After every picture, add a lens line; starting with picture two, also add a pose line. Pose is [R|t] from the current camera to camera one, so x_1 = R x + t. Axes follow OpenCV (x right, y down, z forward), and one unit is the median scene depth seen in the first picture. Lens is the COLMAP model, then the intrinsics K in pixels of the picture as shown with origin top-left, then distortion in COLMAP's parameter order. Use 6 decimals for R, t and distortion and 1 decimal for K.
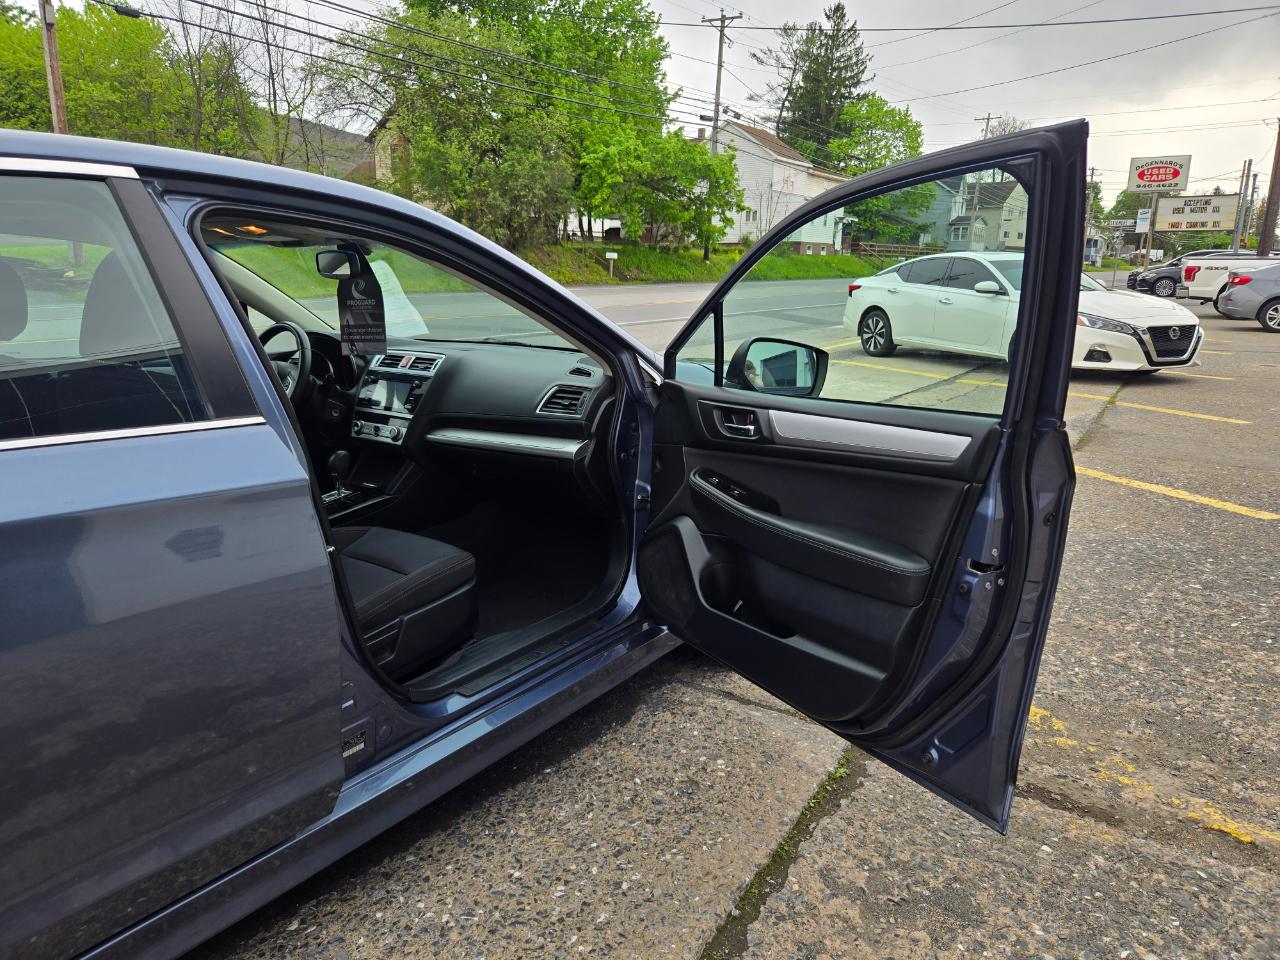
lens RADIAL K [[871.8, 0, 638.4], [0, 871.8, 461.5], [0, 0, 1]] dist [0.067450, -0.047668]
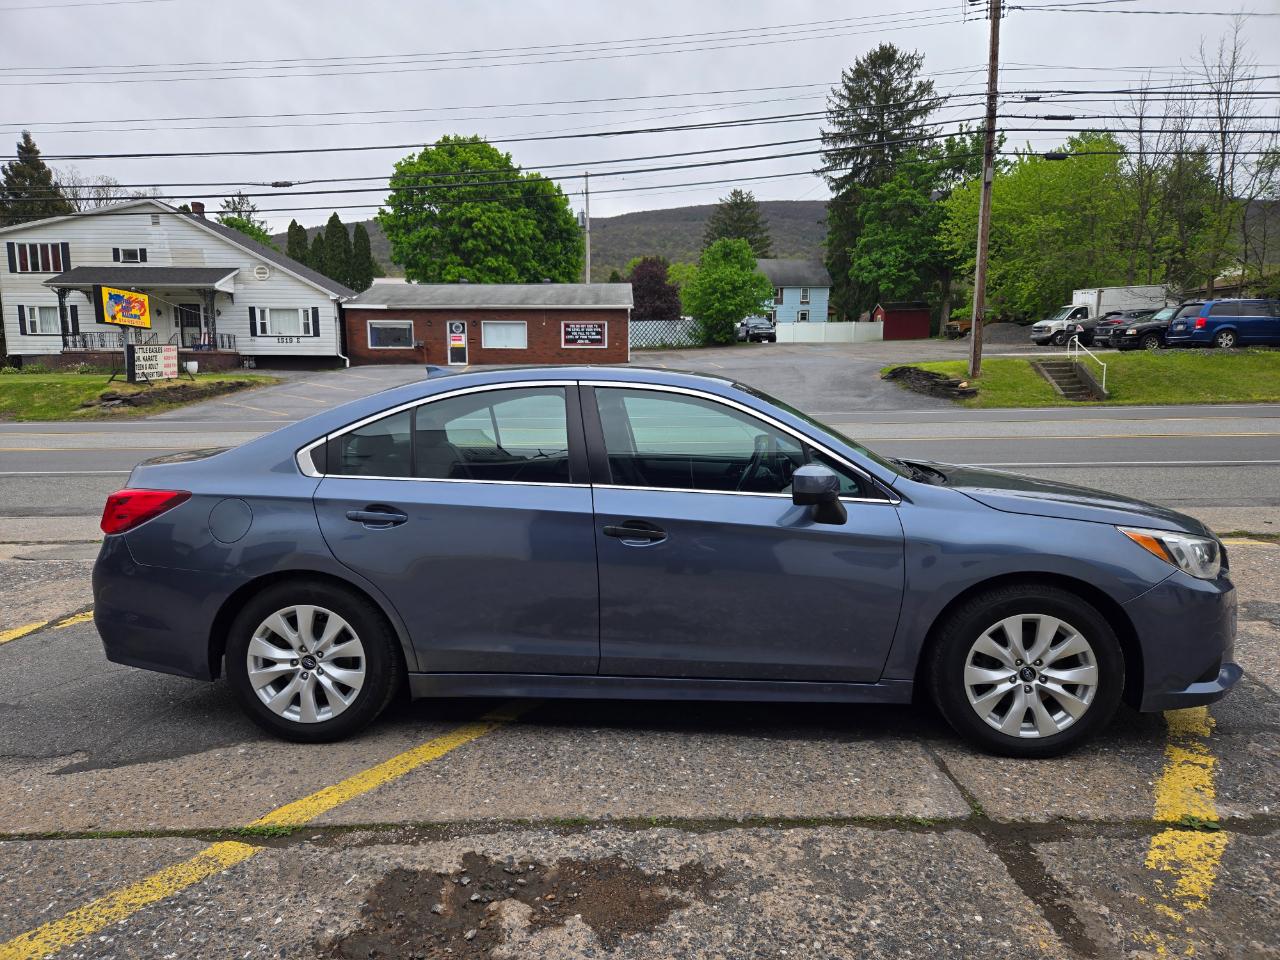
lens RADIAL K [[849.8, 0, 615.2], [0, 849.8, 489.5], [0, 0, 1]] dist [0.063672, -0.042303]
pose [[0.538101, 0.107618, -0.835982, 0.053759], [-0.173301, 0.984751, 0.015220, -0.003226], [0.824872, 0.136687, 0.548546, -0.005978]]
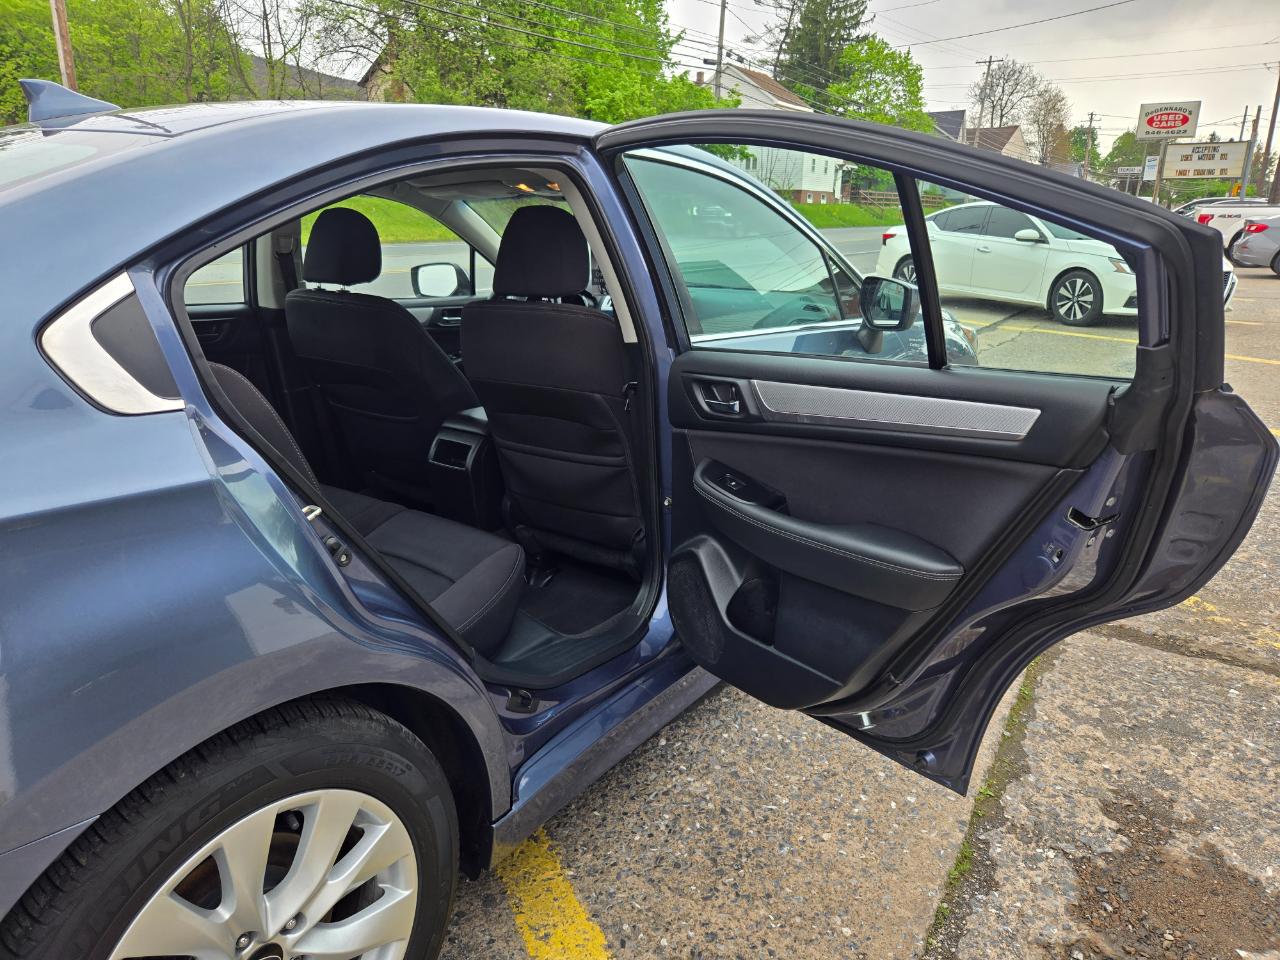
lens RADIAL K [[872.3, 0, 637.2], [0, 872.3, 466.9], [0, 0, 1]] dist [0.066439, -0.049696]
pose [[0.999905, -0.004993, 0.012825, -0.018843], [0.004216, 0.998195, 0.059912, 0.002133], [-0.013101, -0.059853, 0.998121, -0.010282]]
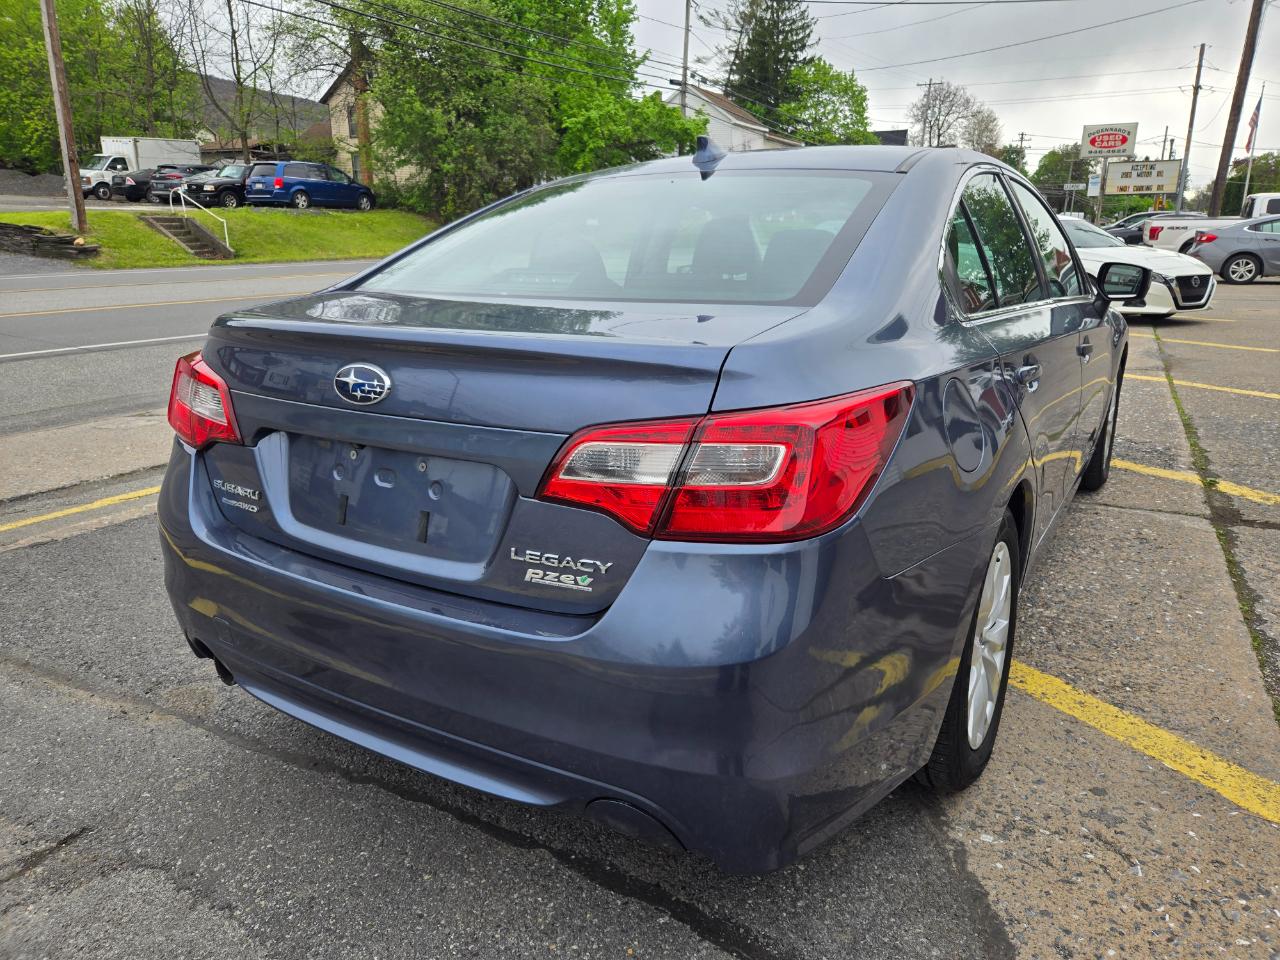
lens RADIAL K [[869.4, 0, 646.1], [0, 869.4, 471.2], [0, 0, 1]] dist [0.064793, -0.048893]
pose [[0.996172, -0.028653, 0.082591, -0.053345], [0.024583, 0.998453, 0.049878, 0.007282], [-0.083892, -0.047656, 0.995335, -0.030032]]
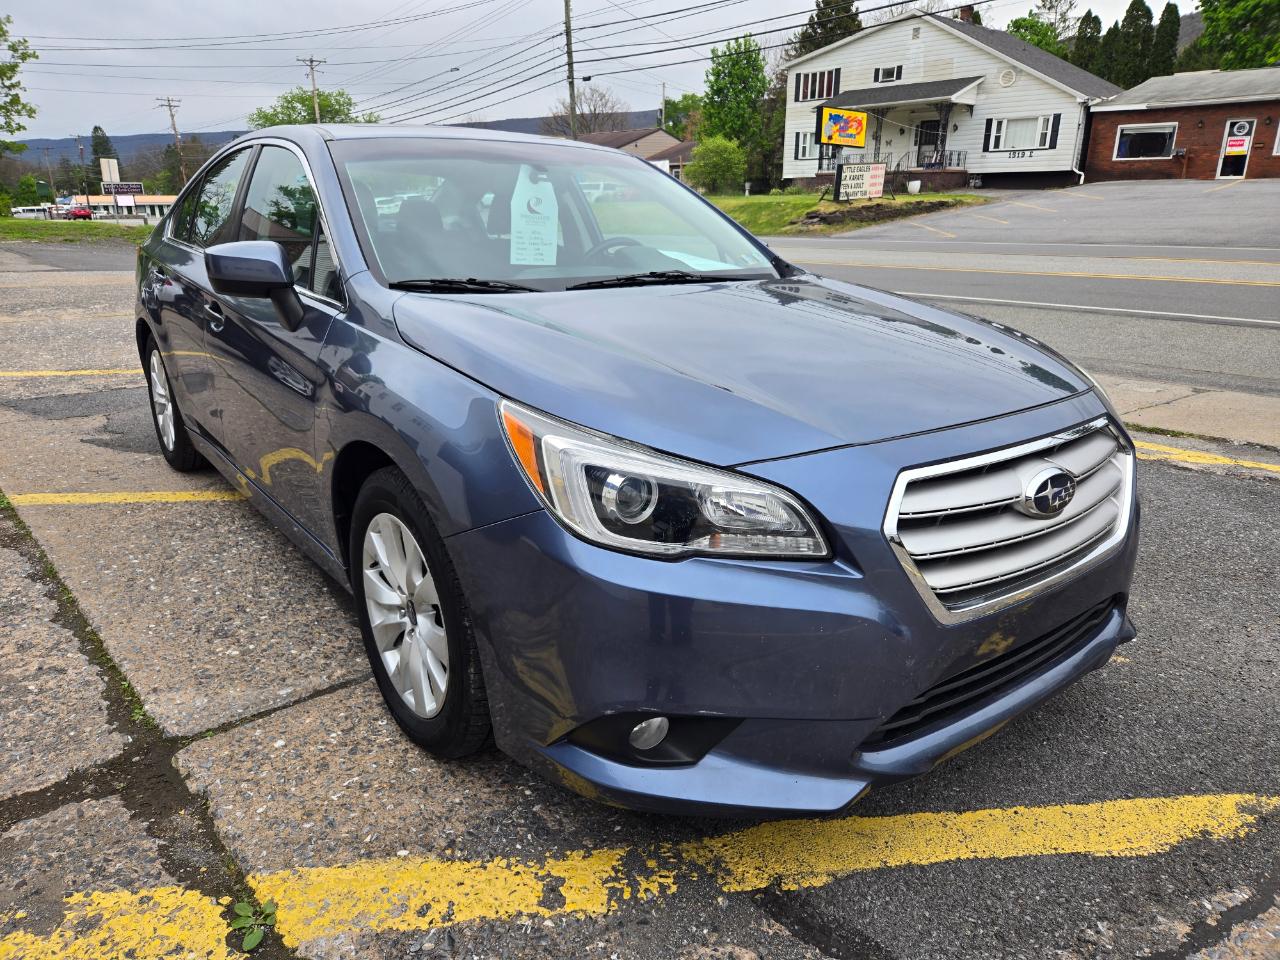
lens RADIAL K [[837.0, 0, 634.5], [0, 837.0, 481.0], [0, 0, 1]] dist [0.064151, -0.045013]
pose [[-0.267897, 0.301064, -0.915200, 0.047881], [-0.209060, 0.909124, 0.360261, -0.018482], [0.940492, 0.287845, -0.180611, 0.088985]]
